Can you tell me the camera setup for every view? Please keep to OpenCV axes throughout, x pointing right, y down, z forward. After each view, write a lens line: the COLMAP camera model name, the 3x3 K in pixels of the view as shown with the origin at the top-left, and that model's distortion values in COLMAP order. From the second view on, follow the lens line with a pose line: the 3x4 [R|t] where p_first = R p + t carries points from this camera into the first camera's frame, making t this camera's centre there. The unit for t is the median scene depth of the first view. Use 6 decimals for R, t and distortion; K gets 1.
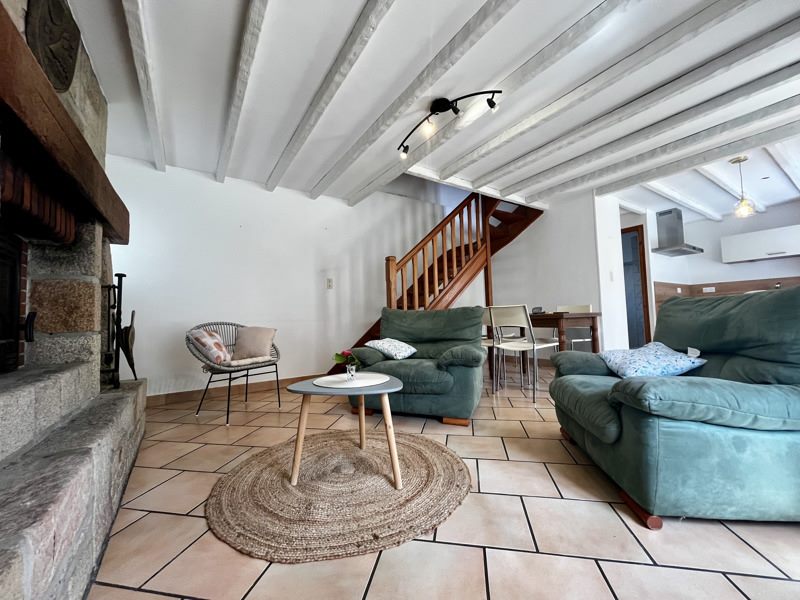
lens RADIAL K [[320.5, 0, 399.3], [0, 320.5, 302.2], [0, 0, 1]] dist [-0.000875, 0.000007]
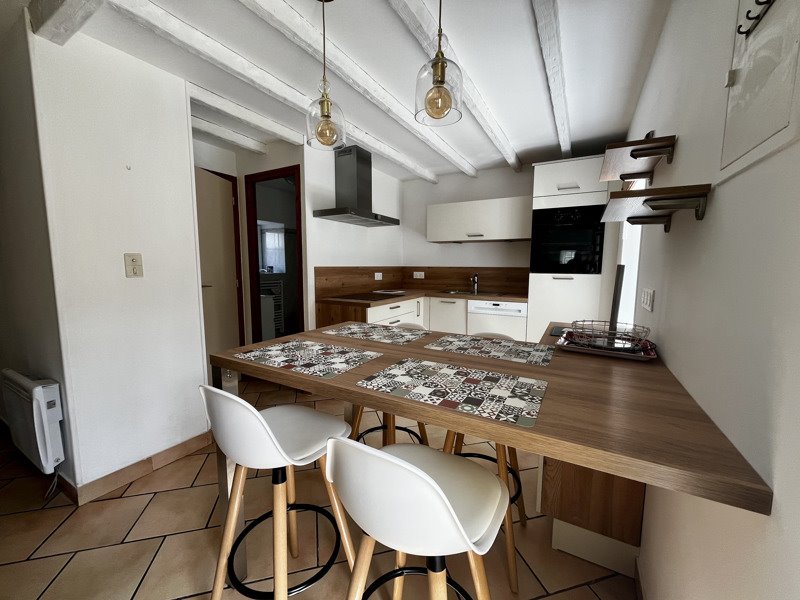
lens RADIAL K [[320.5, 0, 401.5], [0, 320.5, 299.3], [0, 0, 1]] dist [-0.000875, 0.000007]
pose [[0.884742, -0.016155, 0.465802, 0.635474], [-0.054897, 0.988831, 0.138566, -0.093091], [-0.462837, -0.148166, 0.873973, 0.384724]]
